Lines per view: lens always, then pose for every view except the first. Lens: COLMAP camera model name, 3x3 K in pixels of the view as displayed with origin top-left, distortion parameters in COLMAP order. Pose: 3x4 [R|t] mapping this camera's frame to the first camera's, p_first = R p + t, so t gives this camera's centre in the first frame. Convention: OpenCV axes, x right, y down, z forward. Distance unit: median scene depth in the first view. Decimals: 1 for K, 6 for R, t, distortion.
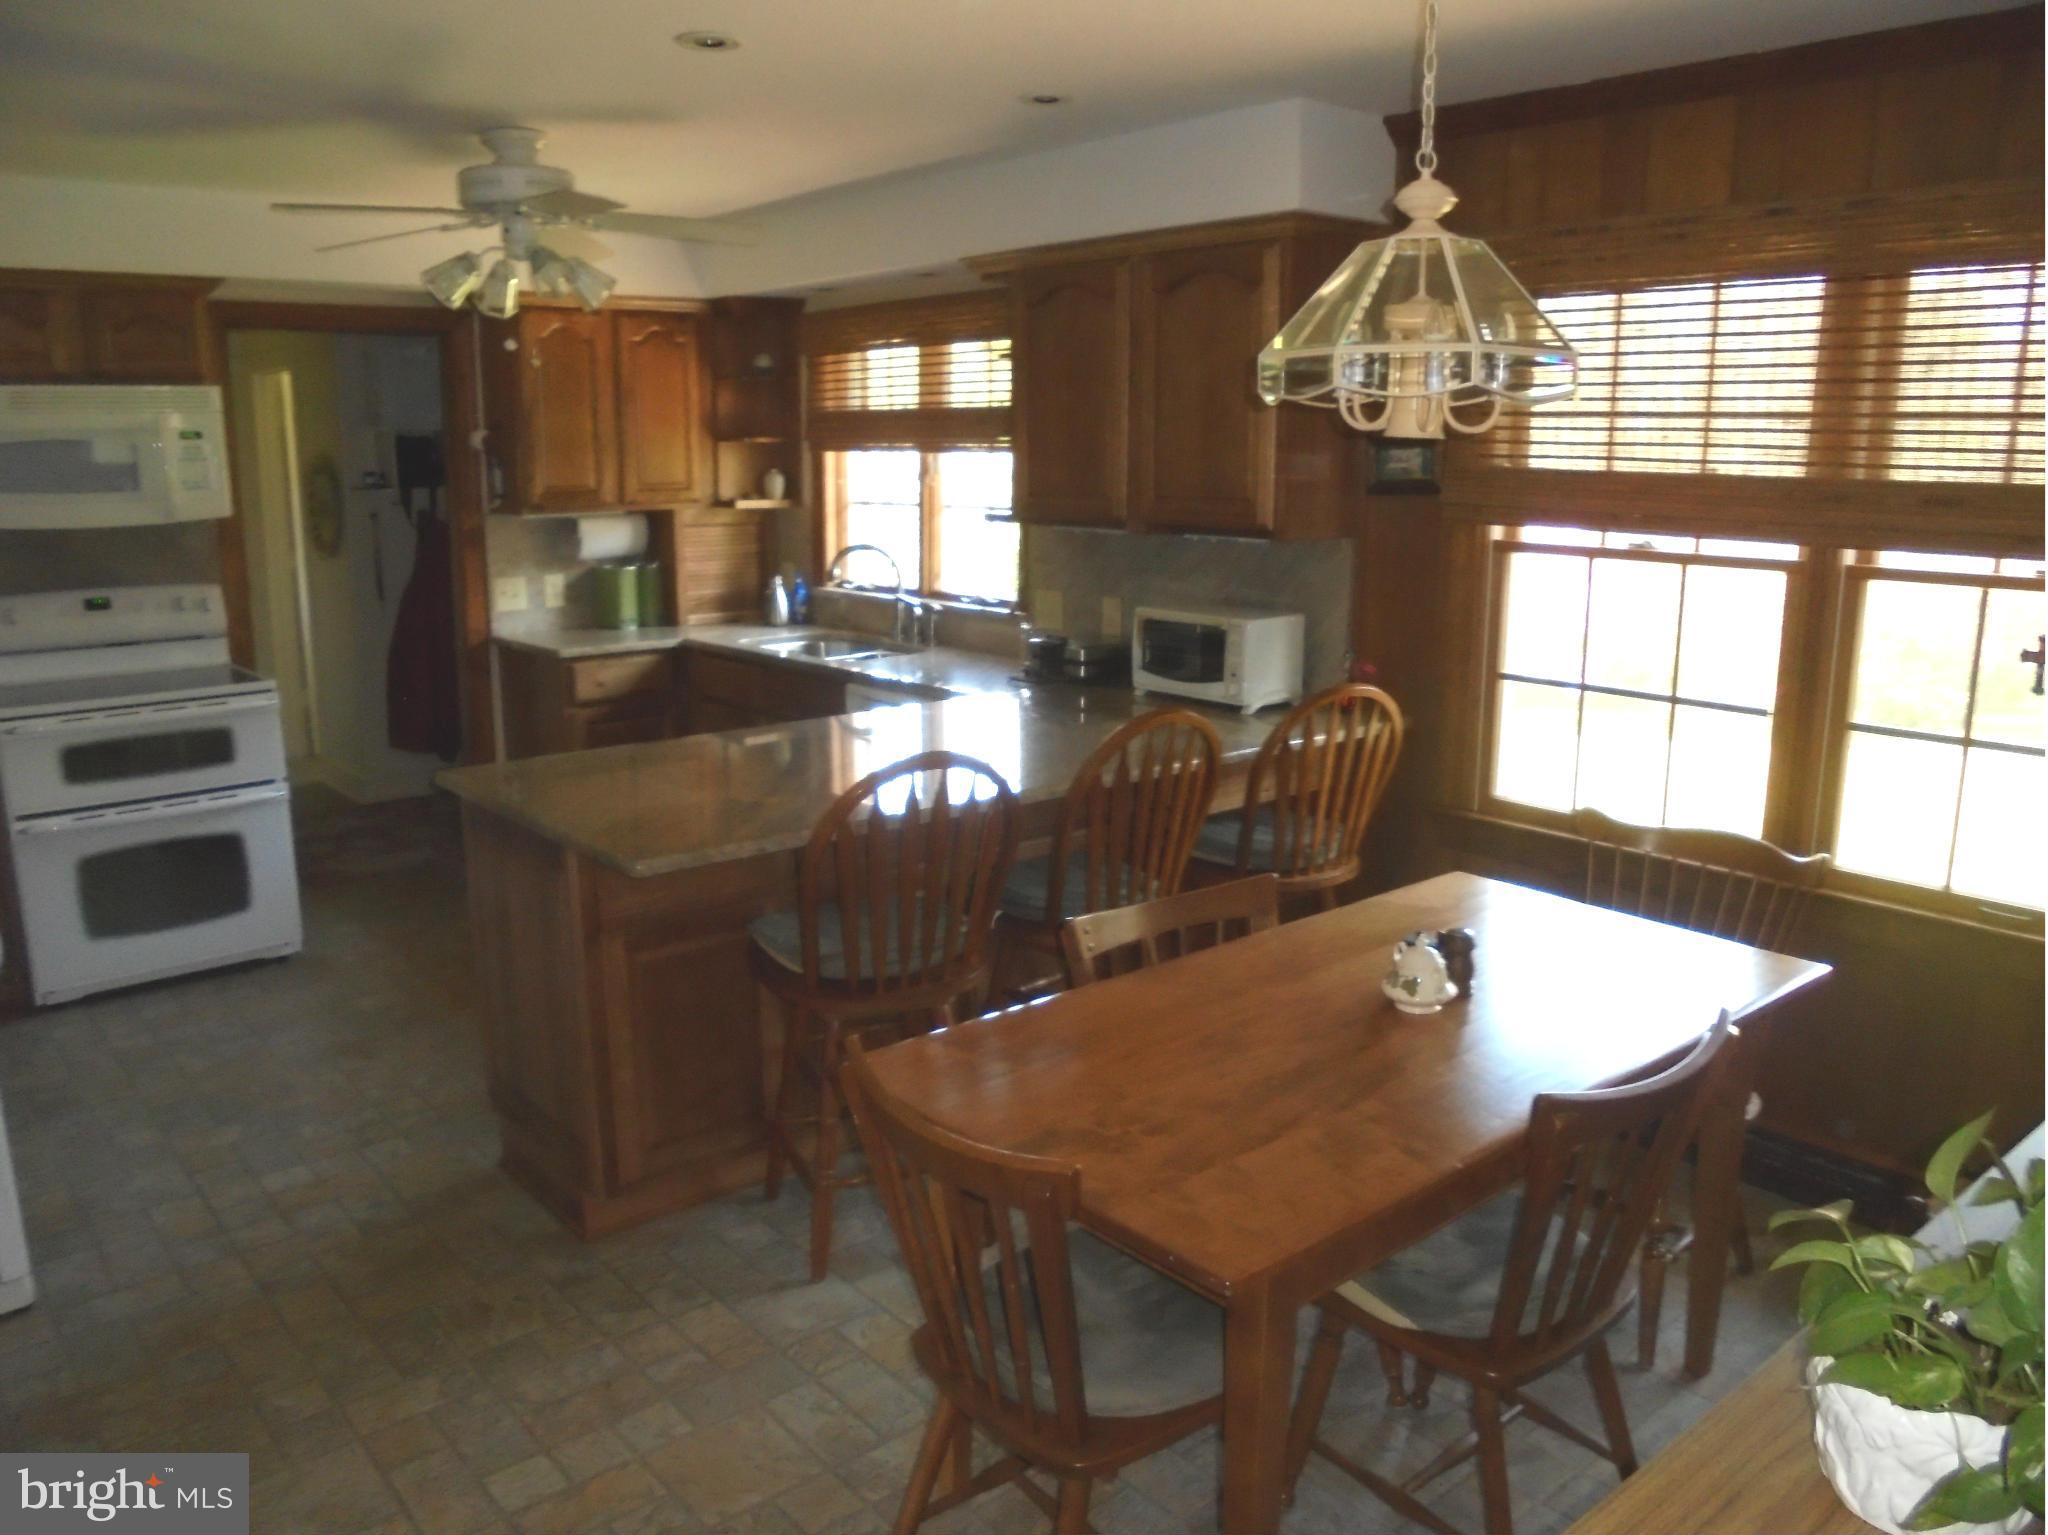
lens RADIAL K [[1540.3, 0, 1017.2], [0, 1540.3, 777.5], [0, 0, 1]] dist [-0.065711, 0.000978]
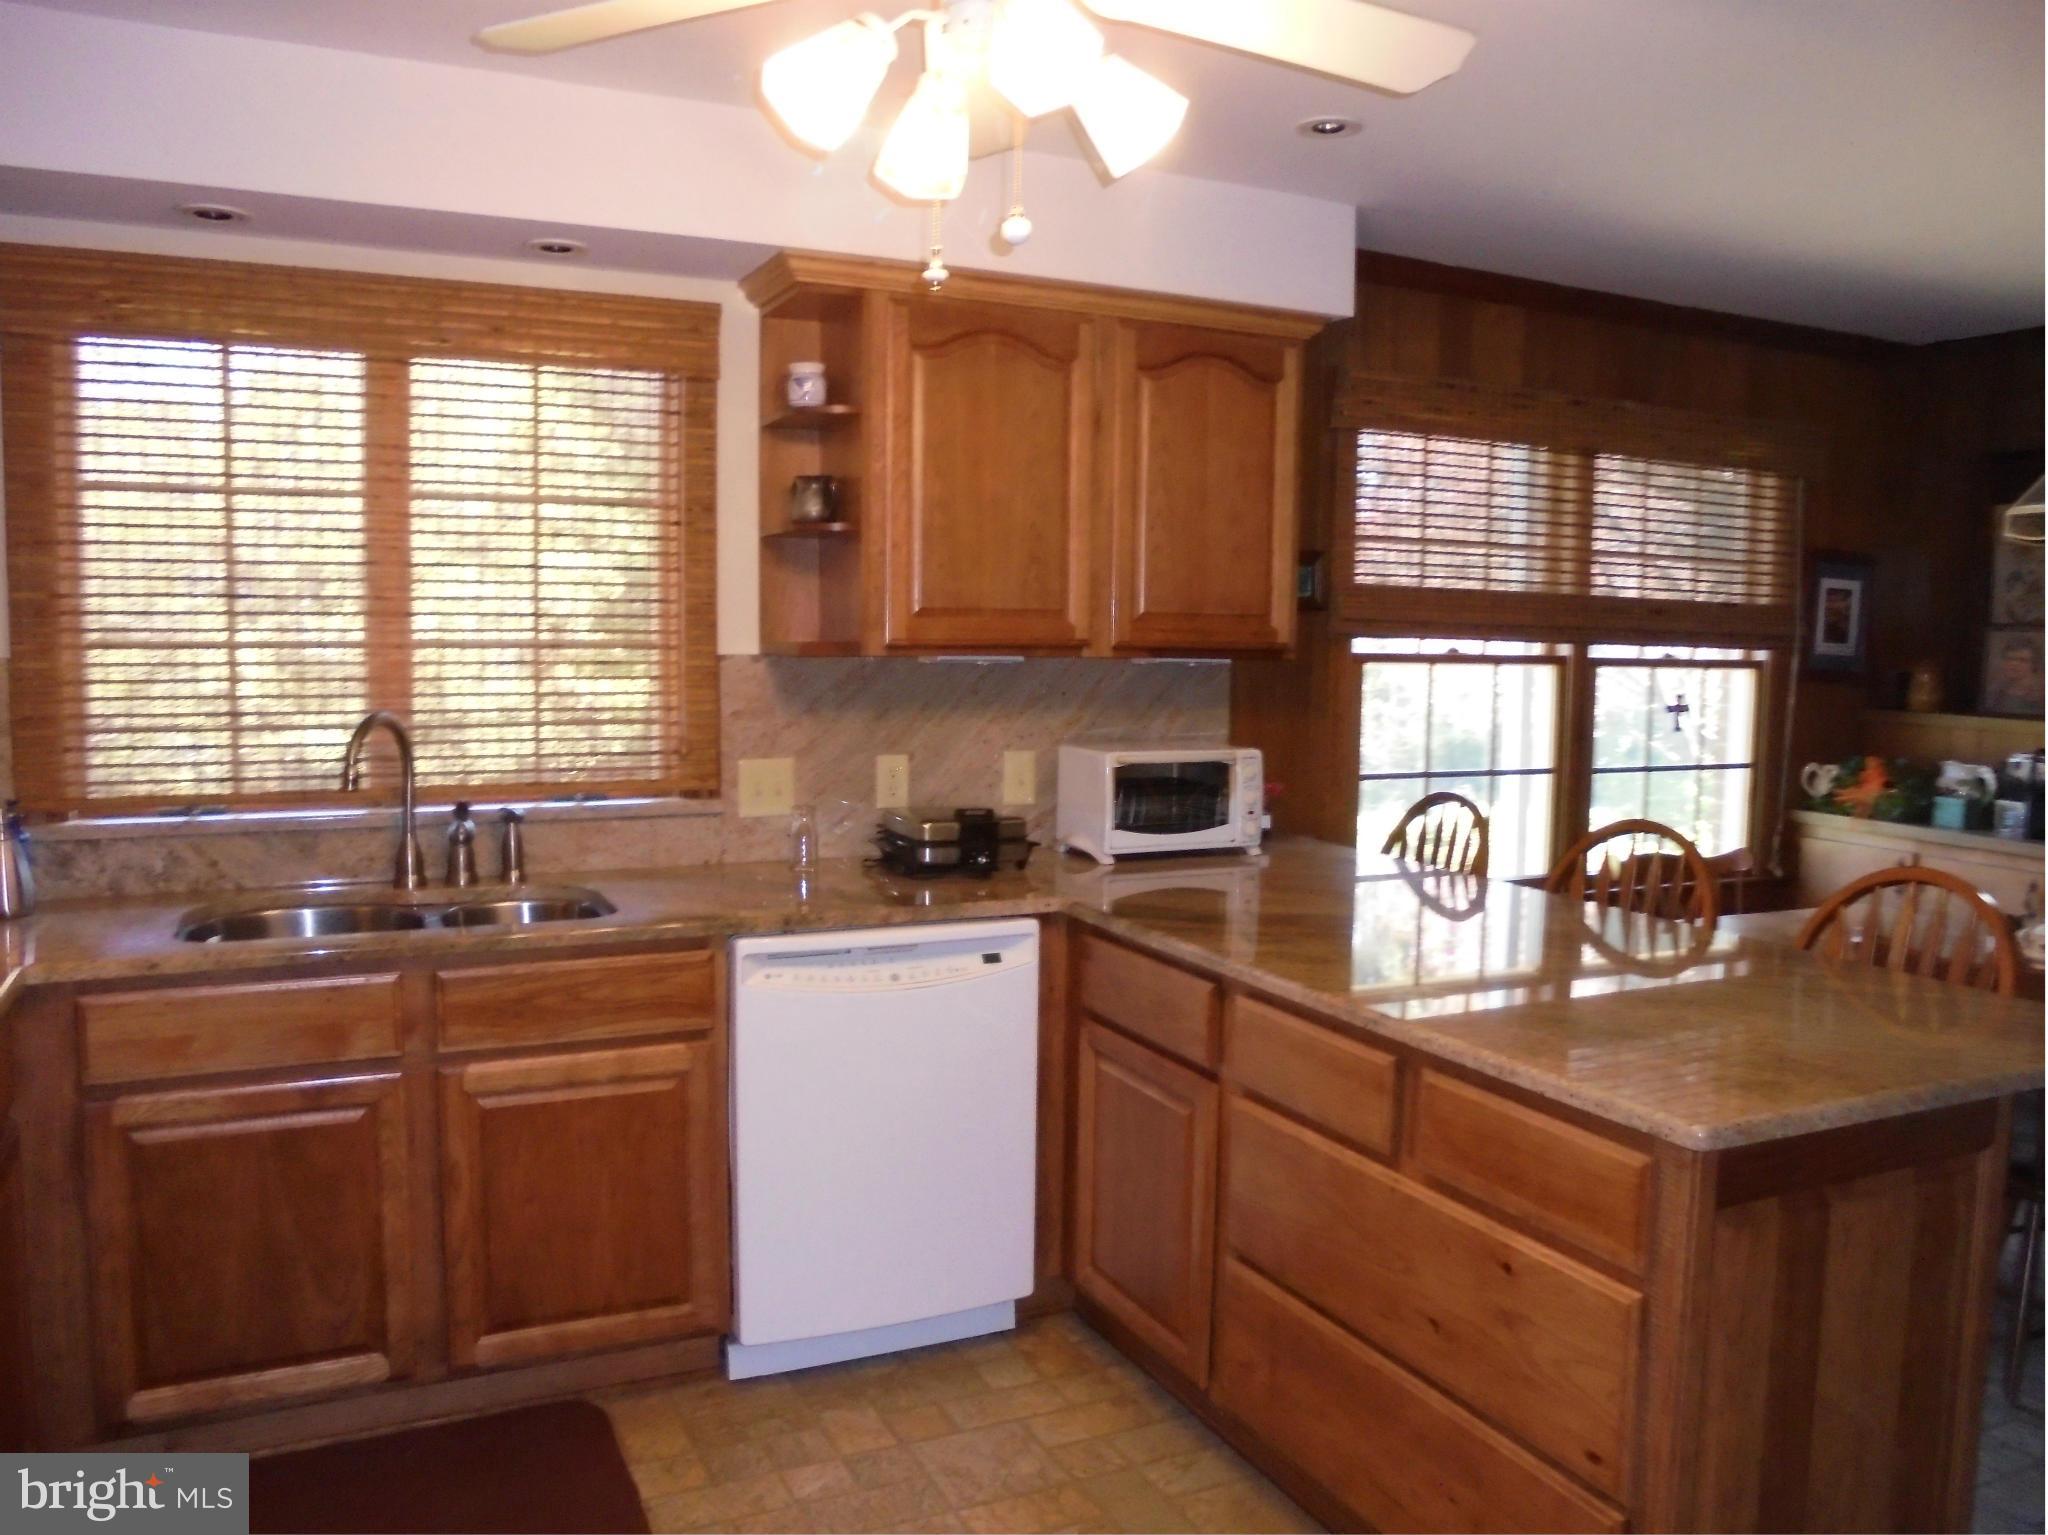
lens RADIAL K [[1550.4, 0, 1024.0], [0, 1550.4, 767.5], [0, 0, 1]] dist [-0.101416, 0.112402]
pose [[0.263333, -0.091743, 0.960333, -0.975580], [0.186034, 0.981612, 0.042764, -0.201521], [-0.946598, 0.167393, 0.275558, 1.135622]]
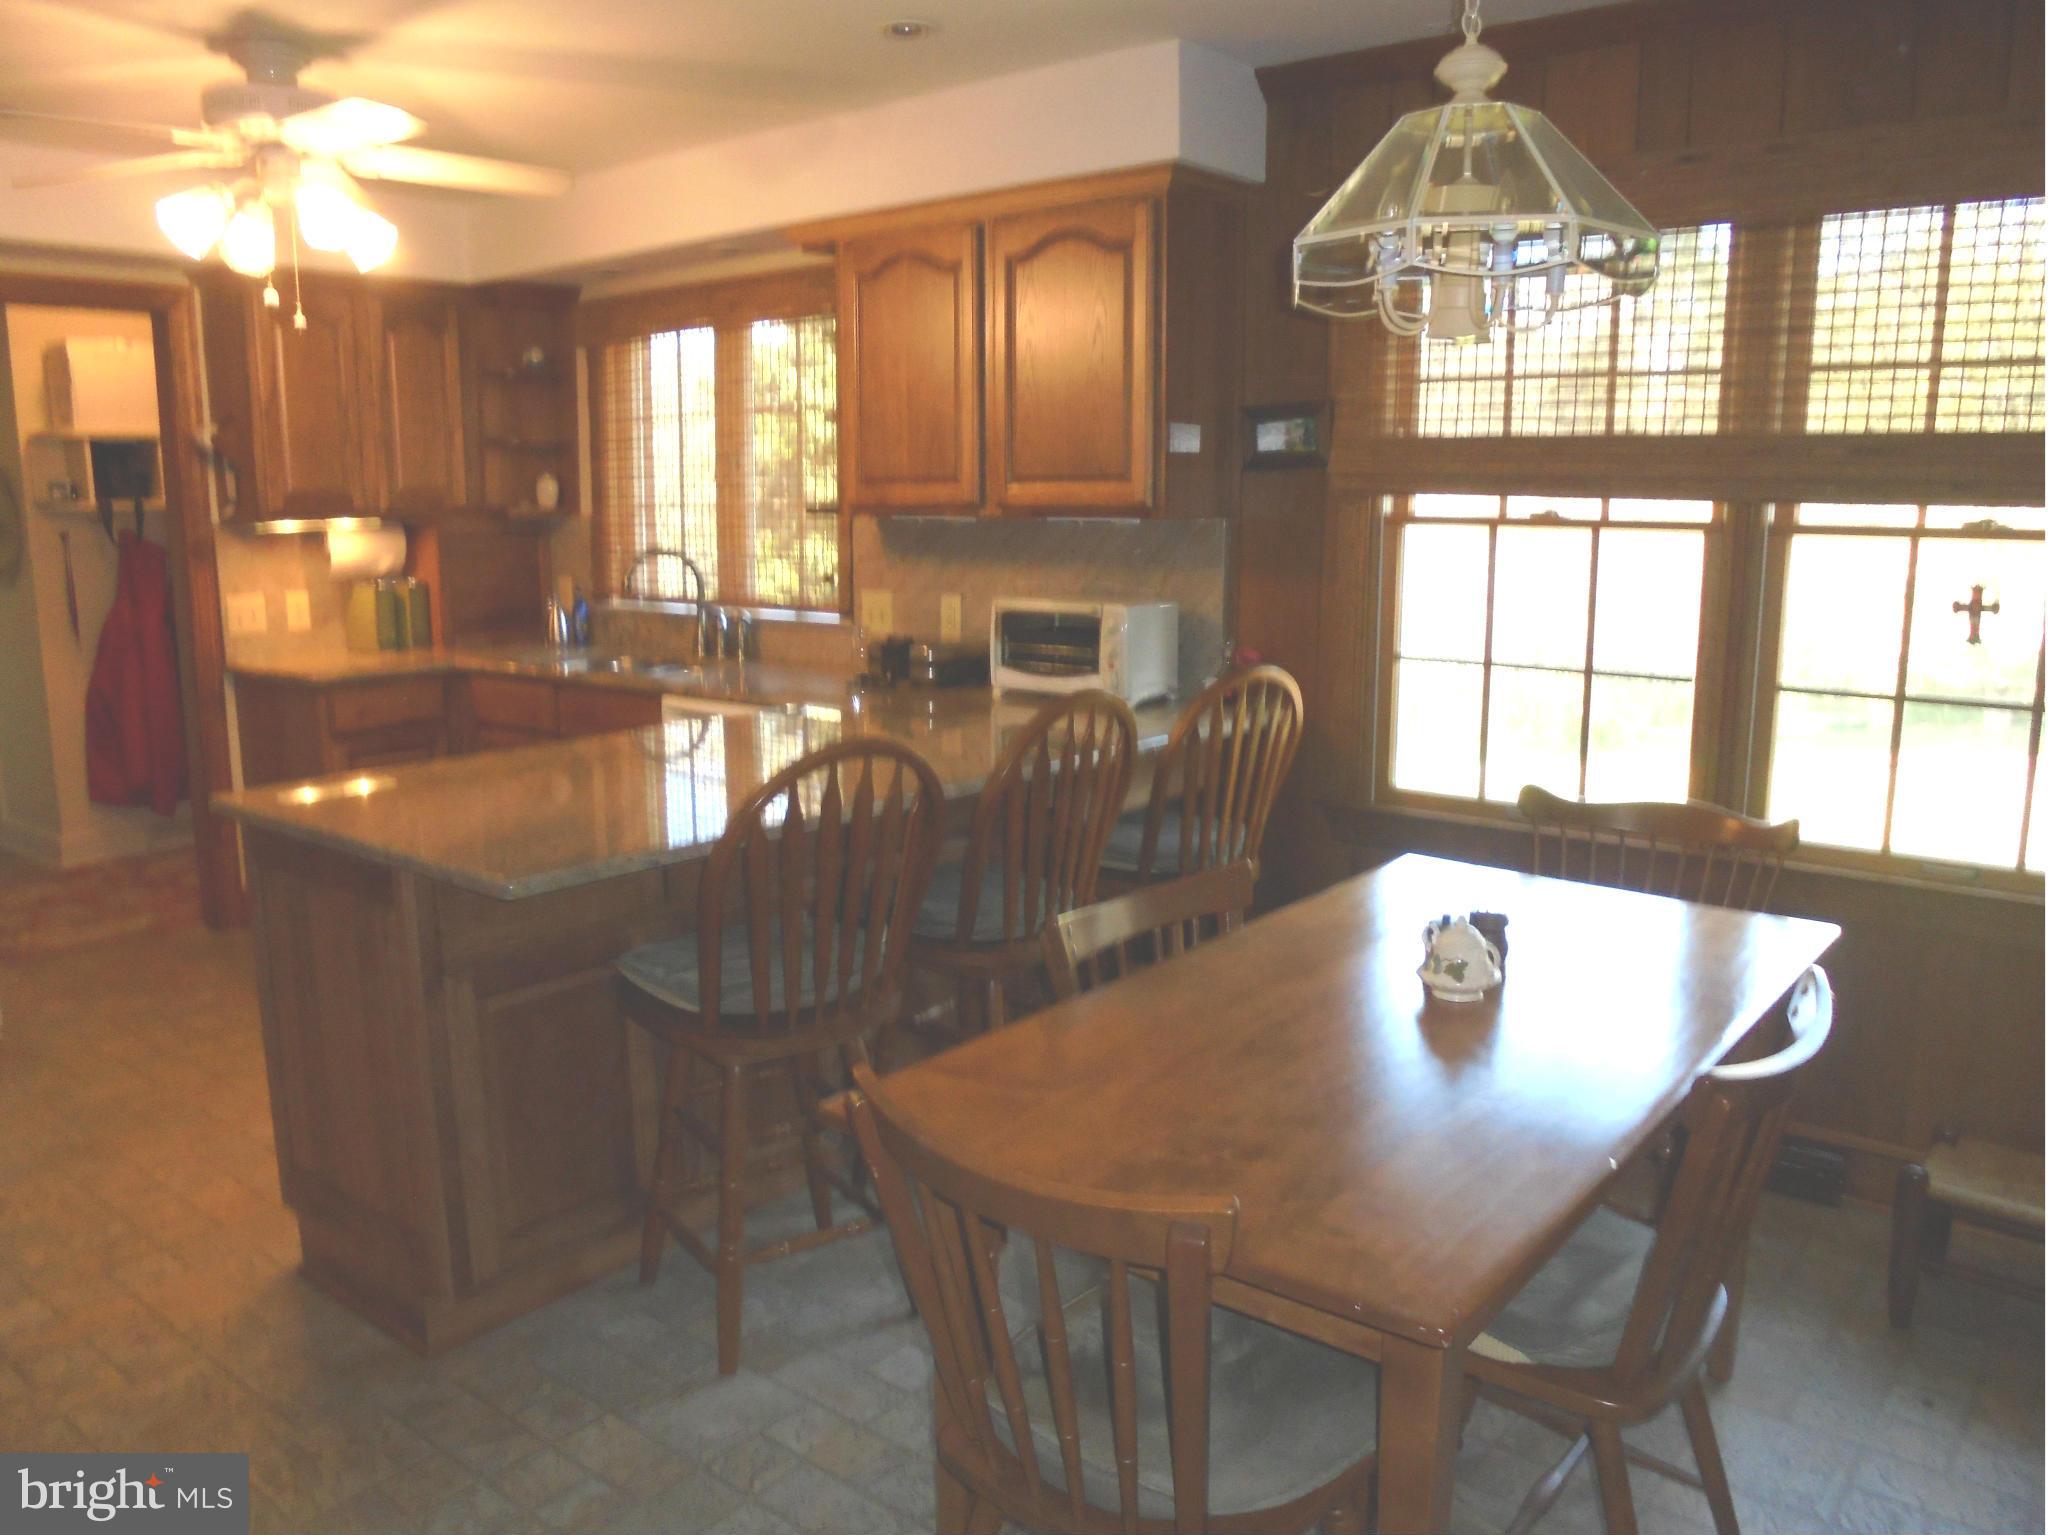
lens RADIAL K [[1550.4, 0, 1024.0], [0, 1550.4, 767.5], [0, 0, 1]] dist [-0.101416, 0.112402]
pose [[0.982849, -0.037617, 0.180535, -0.104498], [0.043990, 0.998538, -0.031424, 0.027247], [-0.179089, 0.038827, 0.983066, 0.126582]]
